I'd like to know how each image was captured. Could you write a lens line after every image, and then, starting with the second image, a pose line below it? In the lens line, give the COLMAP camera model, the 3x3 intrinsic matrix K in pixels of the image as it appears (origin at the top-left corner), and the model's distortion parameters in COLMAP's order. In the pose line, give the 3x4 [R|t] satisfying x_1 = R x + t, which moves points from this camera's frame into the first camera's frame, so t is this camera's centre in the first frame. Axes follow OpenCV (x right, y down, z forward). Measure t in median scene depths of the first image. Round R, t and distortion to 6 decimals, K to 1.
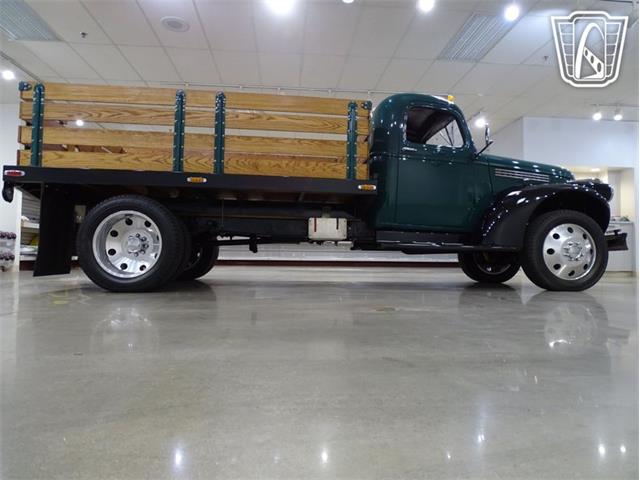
lens RADIAL K [[455.7, 0, 320.9], [0, 455.7, 243.0], [0, 0, 1]] dist [-0.002623, -0.000951]
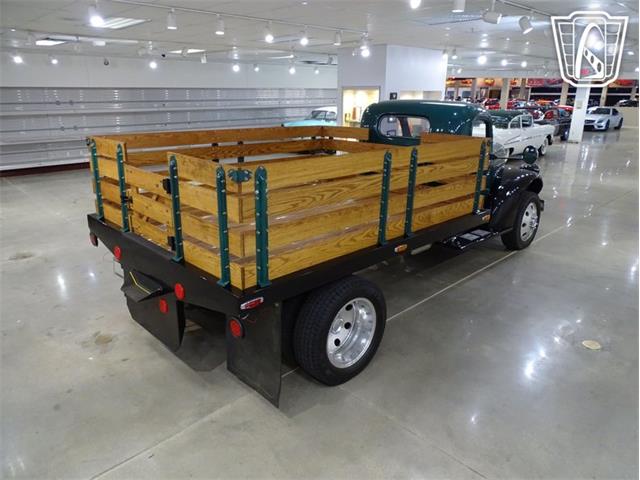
lens RADIAL K [[455.7, 0, 320.9], [0, 455.7, 243.0], [0, 0, 1]] dist [-0.002623, -0.000951]
pose [[0.773032, -0.213008, 0.597535, -0.928411], [-0.011582, 0.937044, 0.349018, -0.458657], [-0.634261, -0.276723, 0.721899, 0.403531]]
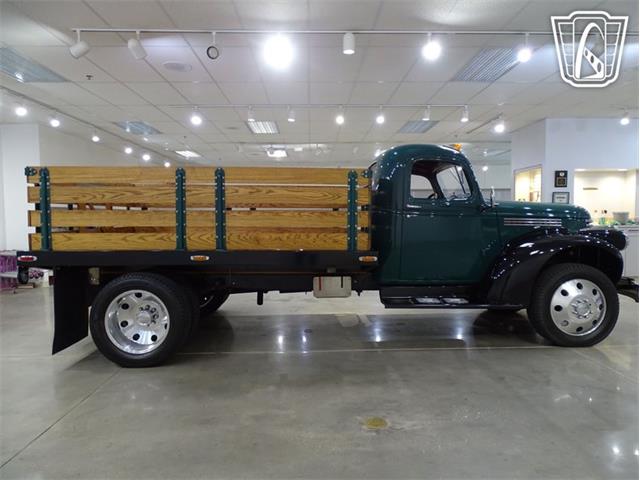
lens RADIAL K [[455.7, 0, 320.9], [0, 455.7, 243.0], [0, 0, 1]] dist [-0.002623, -0.000951]
pose [[0.998059, -0.017516, -0.059768, 0.058139], [0.022869, 0.995671, 0.090091, -0.247215], [0.057931, -0.091283, 0.994139, 0.002391]]
